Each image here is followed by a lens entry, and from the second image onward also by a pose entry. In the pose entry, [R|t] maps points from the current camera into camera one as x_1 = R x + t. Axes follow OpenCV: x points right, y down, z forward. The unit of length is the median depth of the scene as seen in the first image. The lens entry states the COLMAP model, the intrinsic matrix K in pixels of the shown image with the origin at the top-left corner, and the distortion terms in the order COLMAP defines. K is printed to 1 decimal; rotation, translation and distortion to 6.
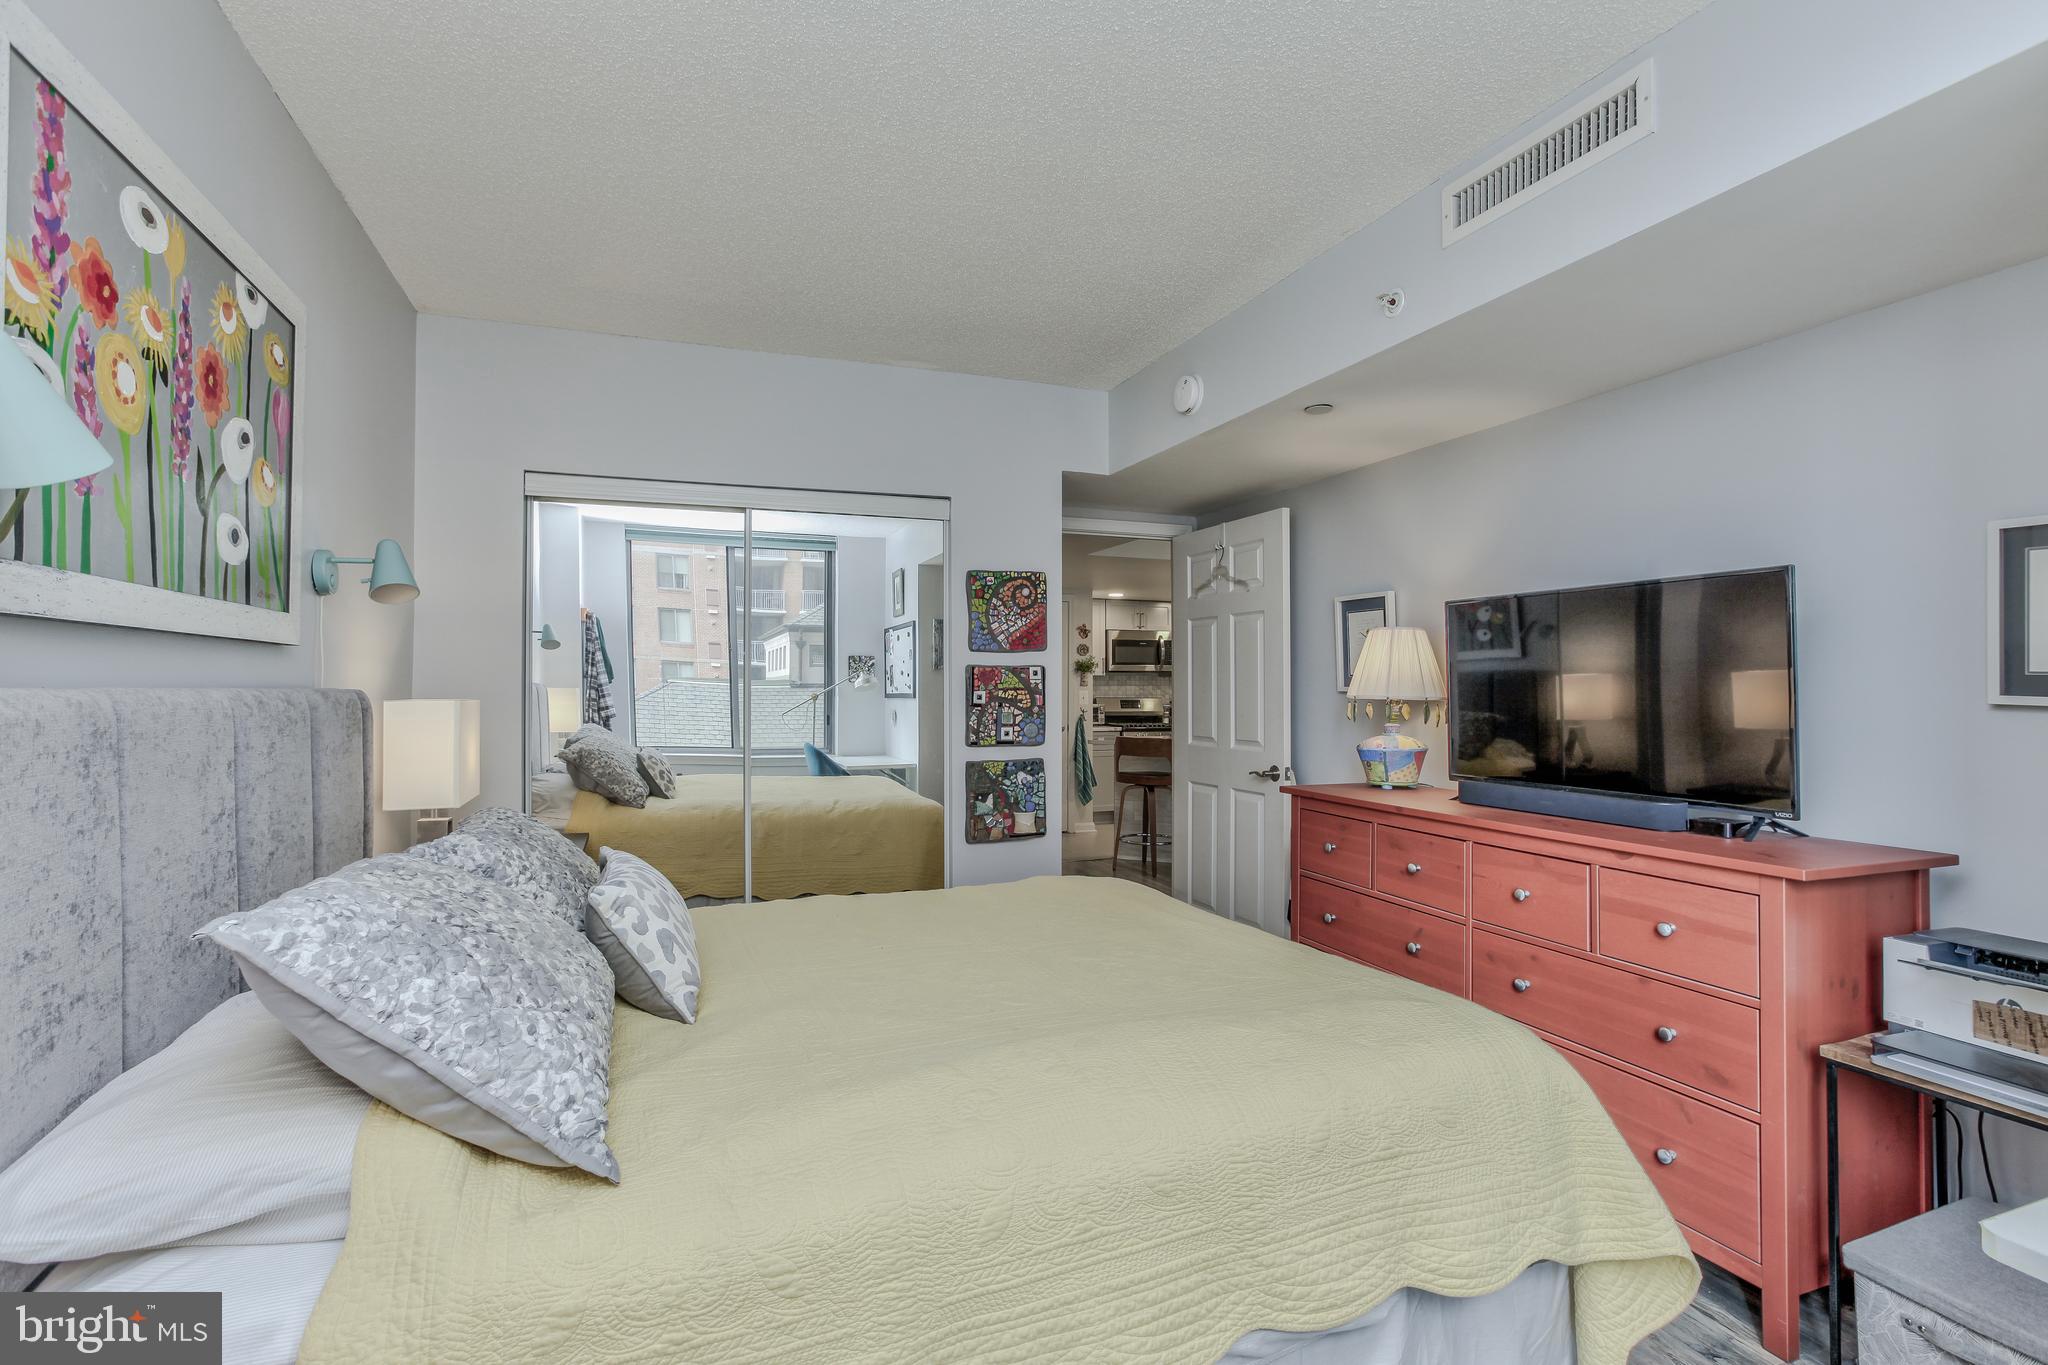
lens RADIAL K [[940.4, 0, 1033.5], [0, 940.4, 670.3], [0, 0, 1]] dist [-0.030618, 0.013644]
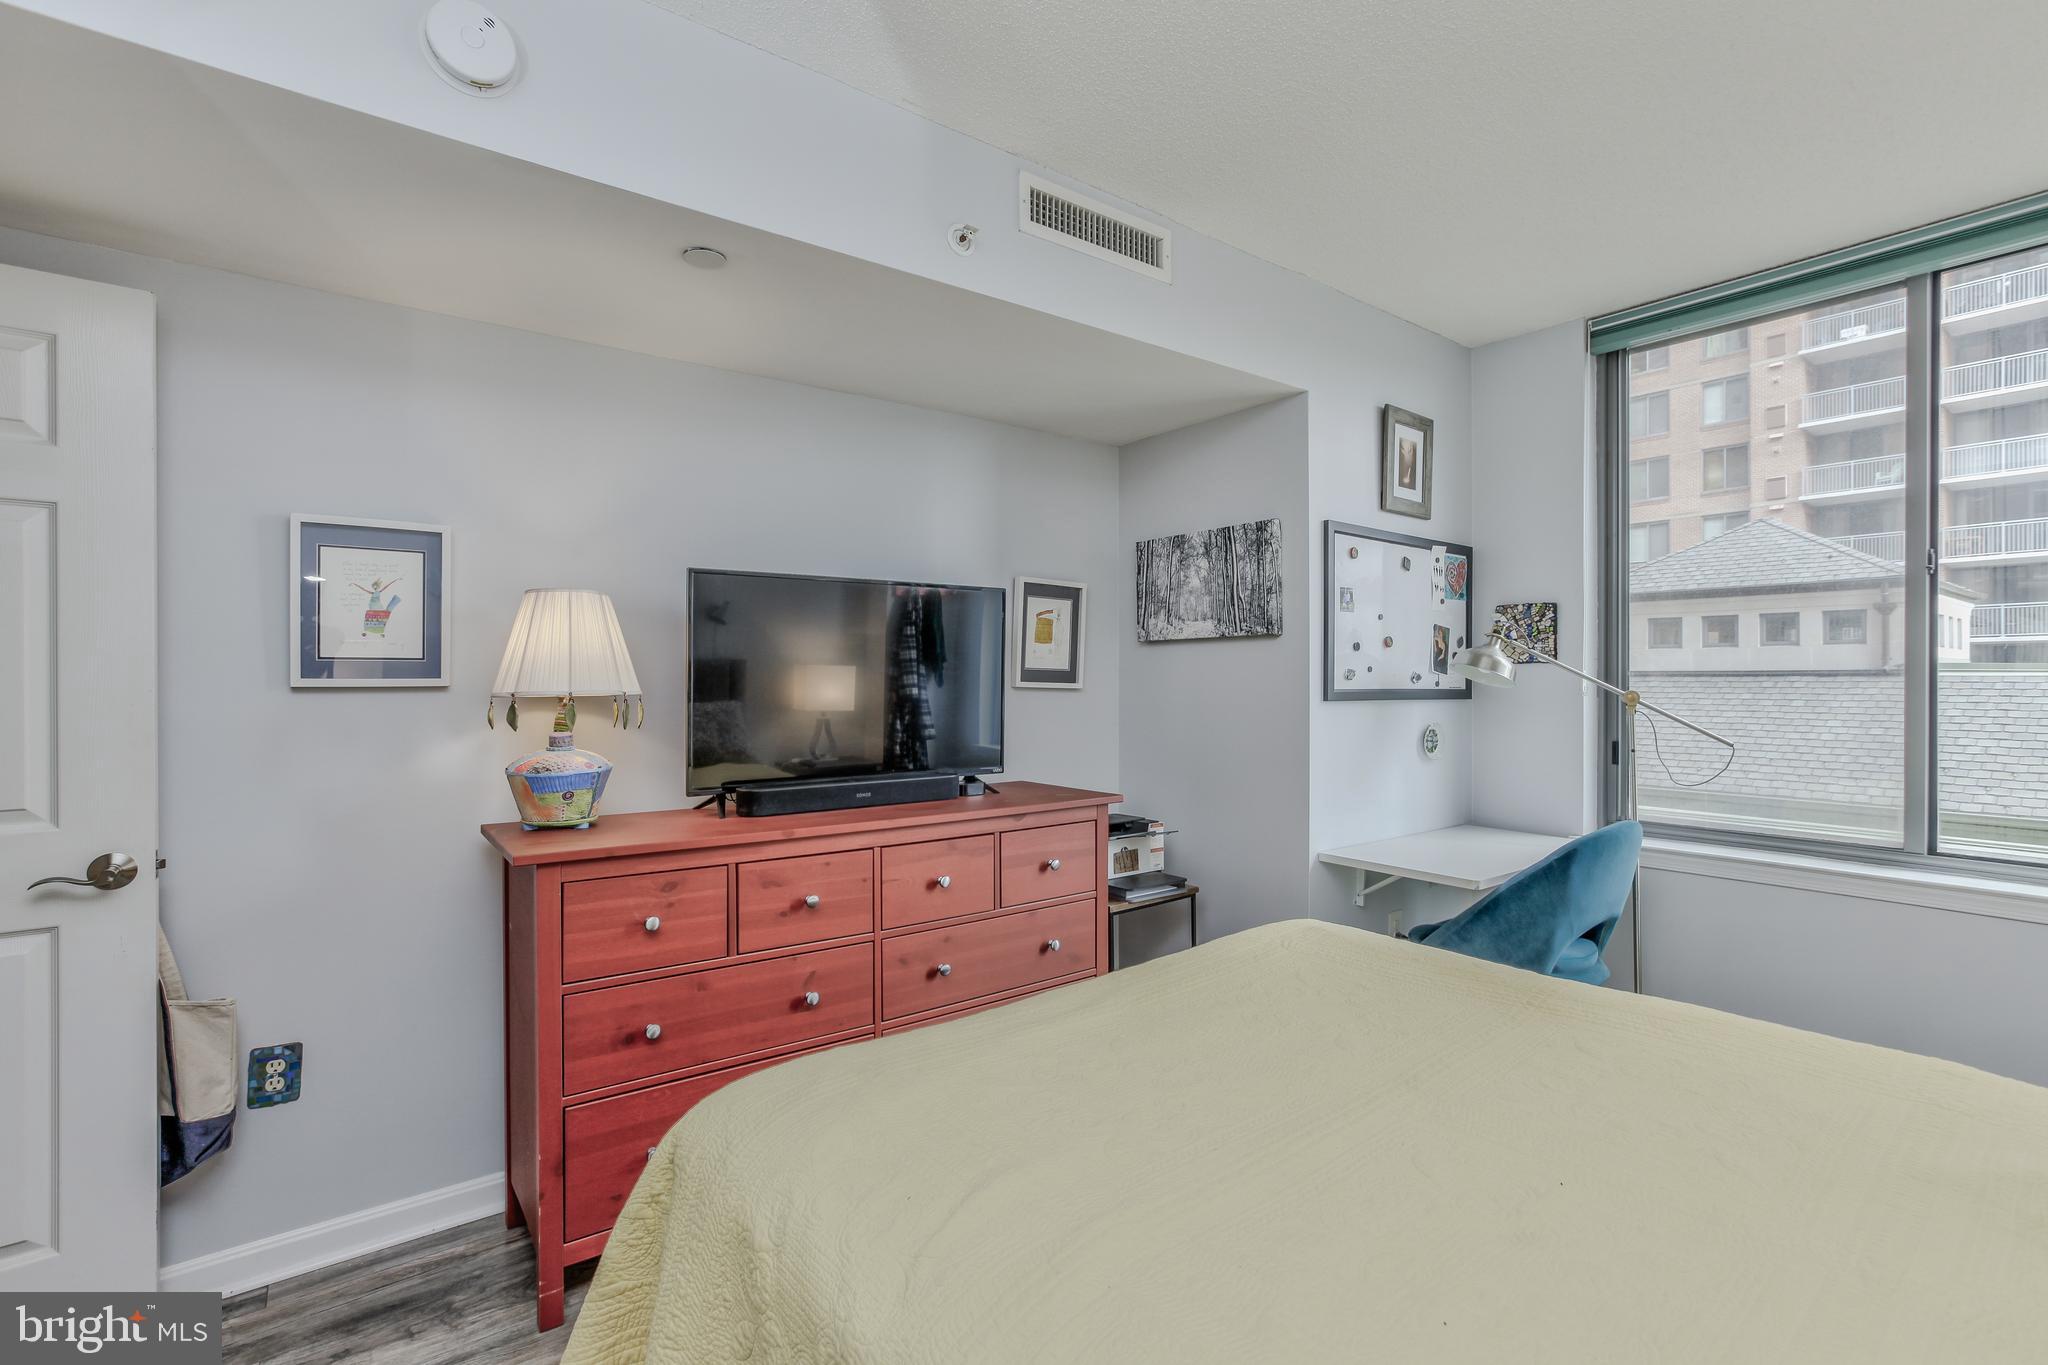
lens RADIAL K [[940.4, 0, 1033.5], [0, 940.4, 670.3], [0, 0, 1]] dist [-0.030618, 0.013644]
pose [[-0.270122, -0.001150, 0.962825, -0.428616], [-0.021818, 0.999750, -0.004927, 0.011353], [-0.962579, -0.022338, -0.270079, 1.040551]]
